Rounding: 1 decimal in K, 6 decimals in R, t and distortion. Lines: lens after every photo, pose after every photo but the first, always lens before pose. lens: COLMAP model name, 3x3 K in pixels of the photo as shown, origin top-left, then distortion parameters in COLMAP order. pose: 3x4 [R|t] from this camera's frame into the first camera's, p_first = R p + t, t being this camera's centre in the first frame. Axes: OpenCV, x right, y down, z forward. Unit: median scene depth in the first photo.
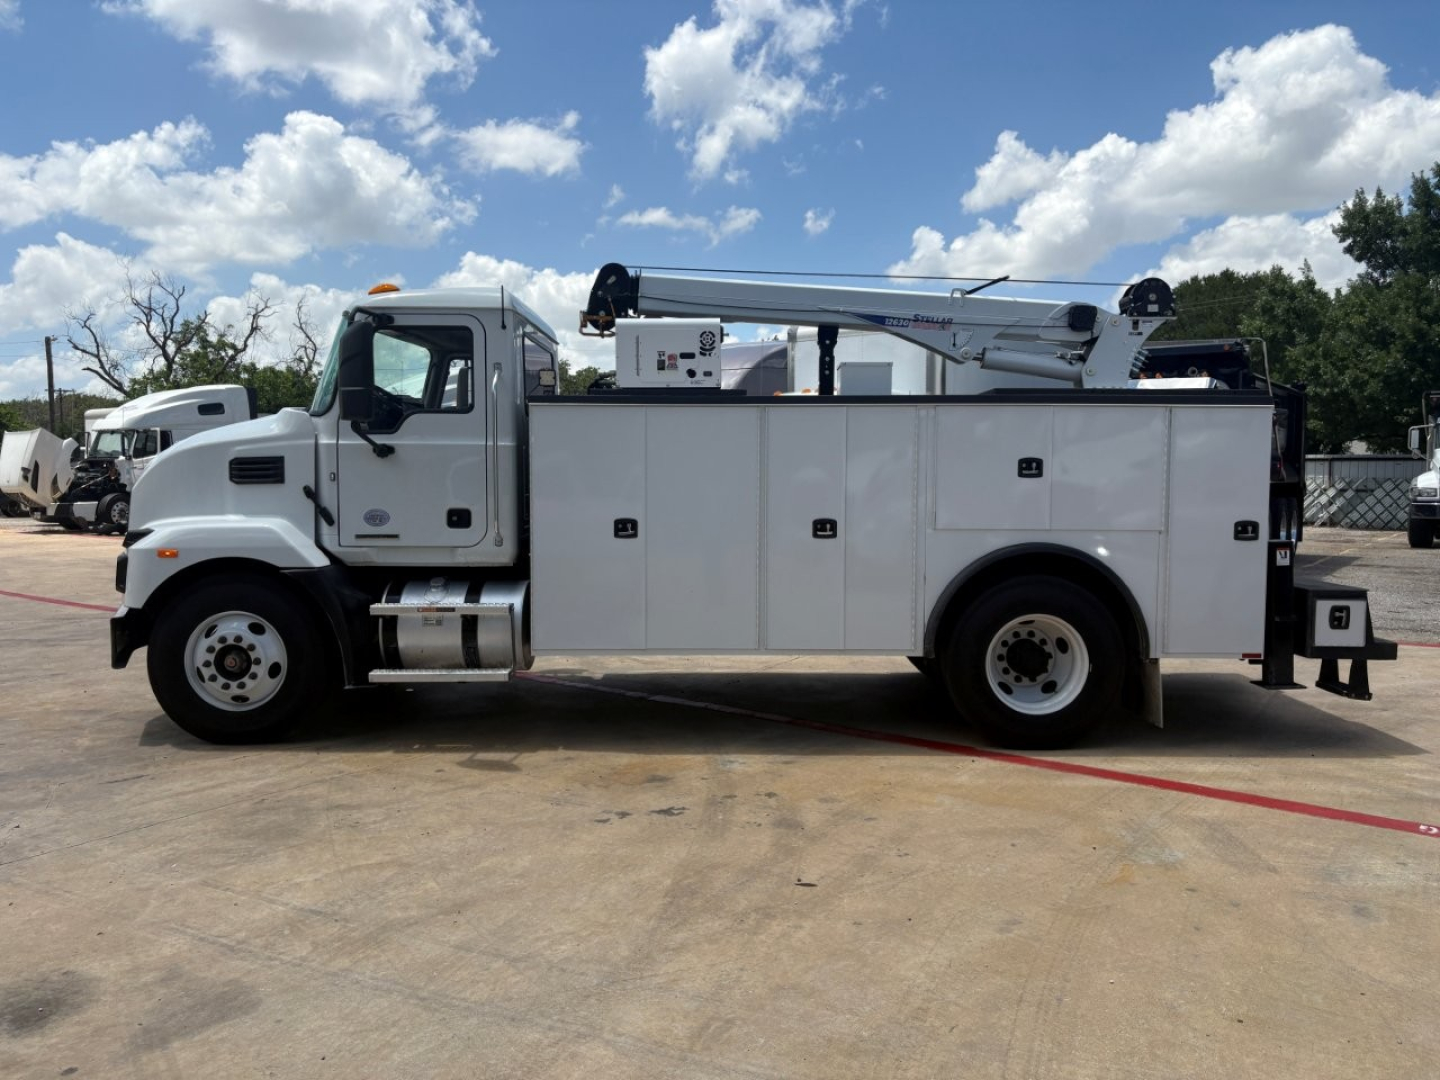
lens RADIAL K [[1108.8, 0, 720.0], [0, 1108.8, 540.0], [0, 0, 1]] dist [0.073193, -0.082322]
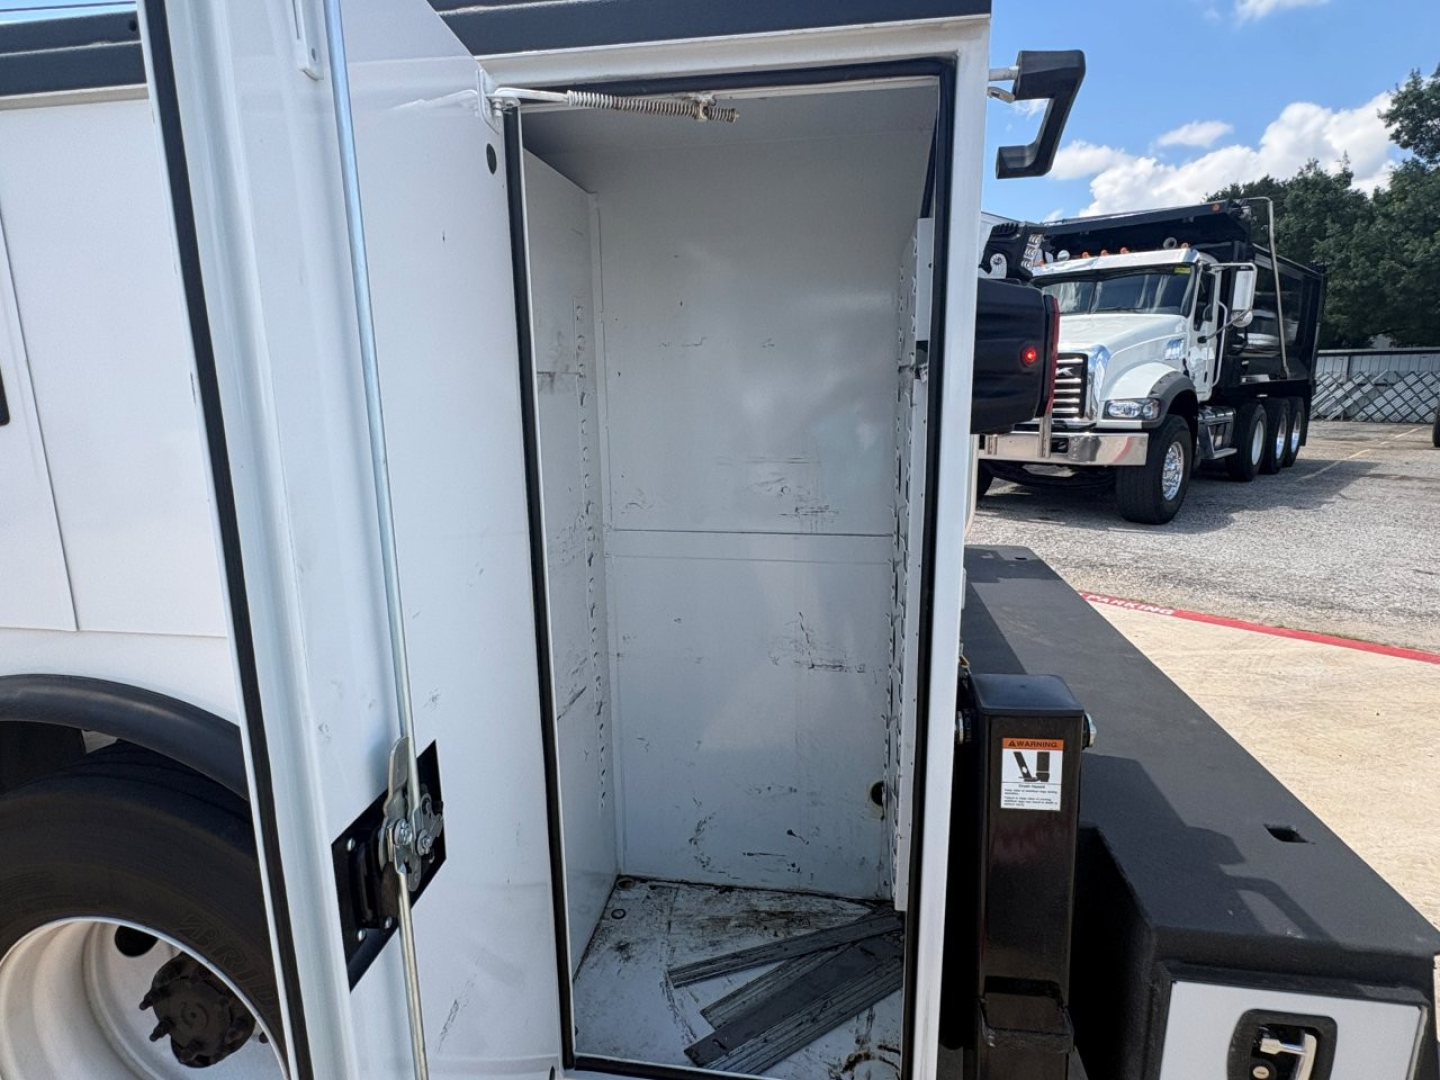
lens RADIAL K [[787.0, 0, 720.0], [0, 787.0, 540.0], [0, 0, 1]] dist [0.002642, 0.000725]
pose [[0.985936, 0.019847, -0.165938, 0.098982], [0.004641, 0.989289, 0.145897, -0.011623], [0.167056, -0.144615, 0.975284, 0.179535]]
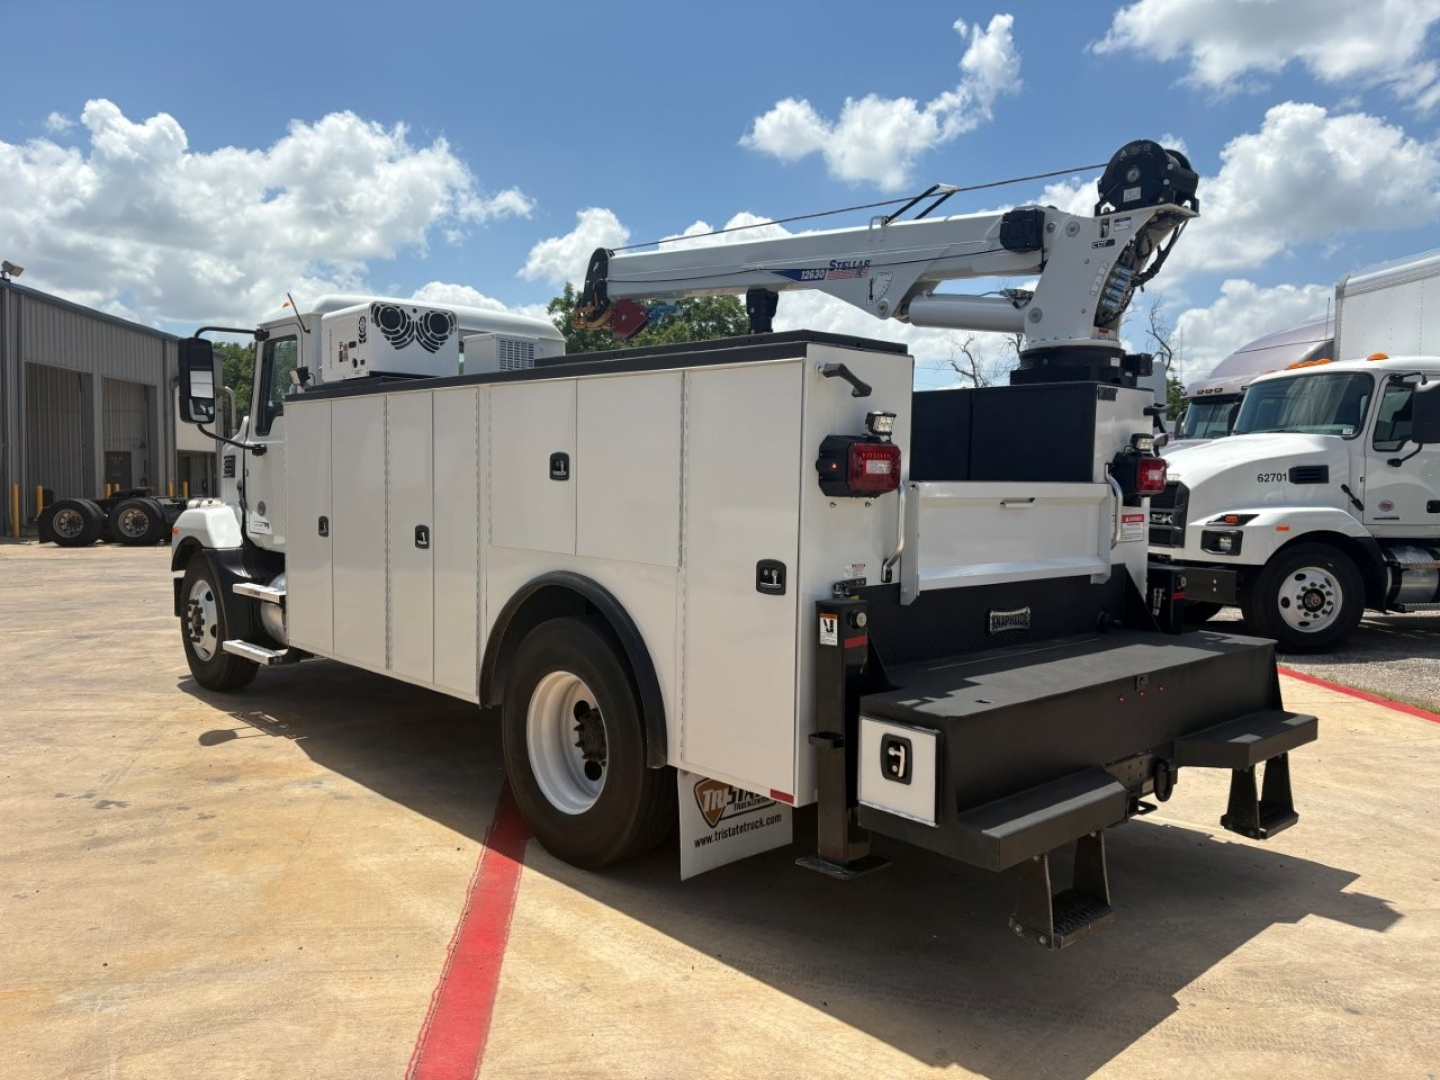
lens RADIAL K [[1108.8, 0, 720.0], [0, 1108.8, 540.0], [0, 0, 1]] dist [0.073193, -0.082322]
pose [[0.665669, 0.051818, -0.744446, 0.185245], [-0.059031, 0.998117, 0.016691, -0.007468], [0.743909, 0.032834, 0.667474, 0.126426]]
